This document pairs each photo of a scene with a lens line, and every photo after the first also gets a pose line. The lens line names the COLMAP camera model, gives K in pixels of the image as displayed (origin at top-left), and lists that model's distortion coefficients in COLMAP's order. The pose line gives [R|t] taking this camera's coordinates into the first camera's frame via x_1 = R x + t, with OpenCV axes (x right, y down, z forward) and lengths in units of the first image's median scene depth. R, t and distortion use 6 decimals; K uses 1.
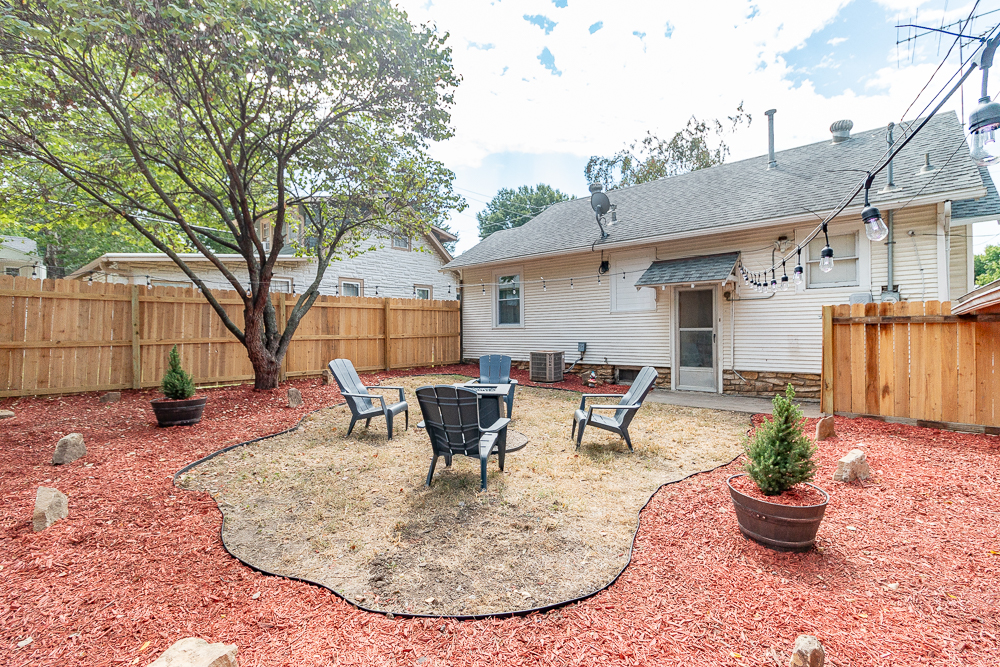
lens RADIAL K [[464.8, 0, 499.9], [0, 464.8, 335.7], [0, 0, 1]] dist [0.016185, 0.000037]
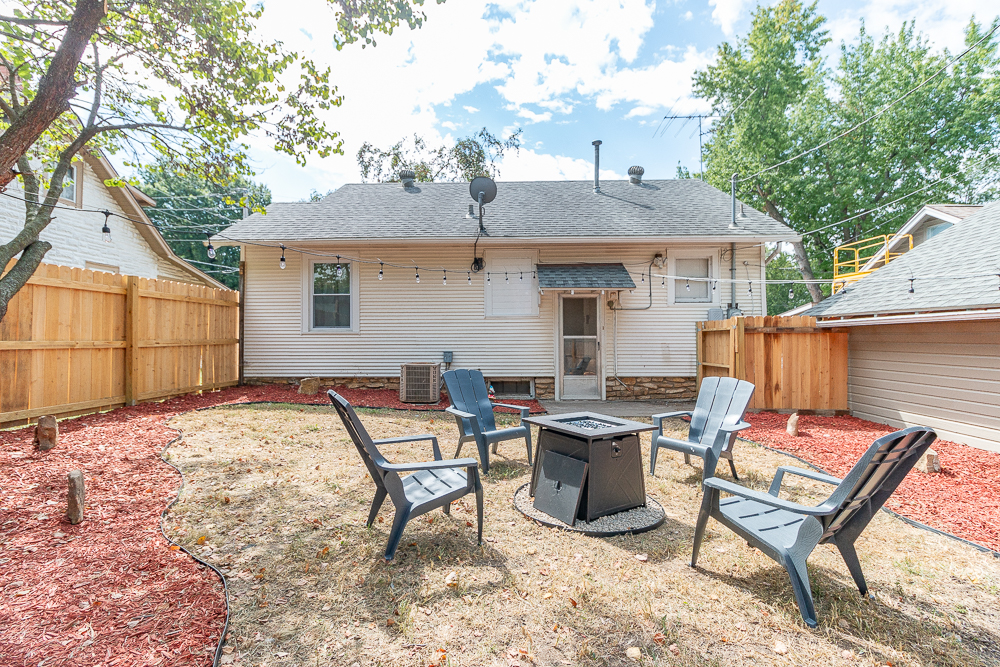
lens RADIAL K [[464.8, 0, 498.9], [0, 464.8, 333.1], [0, 0, 1]] dist [0.016185, 0.000037]
pose [[0.760567, 0.017583, 0.649021, -0.338665], [-0.000040, 0.999634, -0.027035, 0.004471], [-0.649259, 0.020536, 0.760290, 0.351407]]
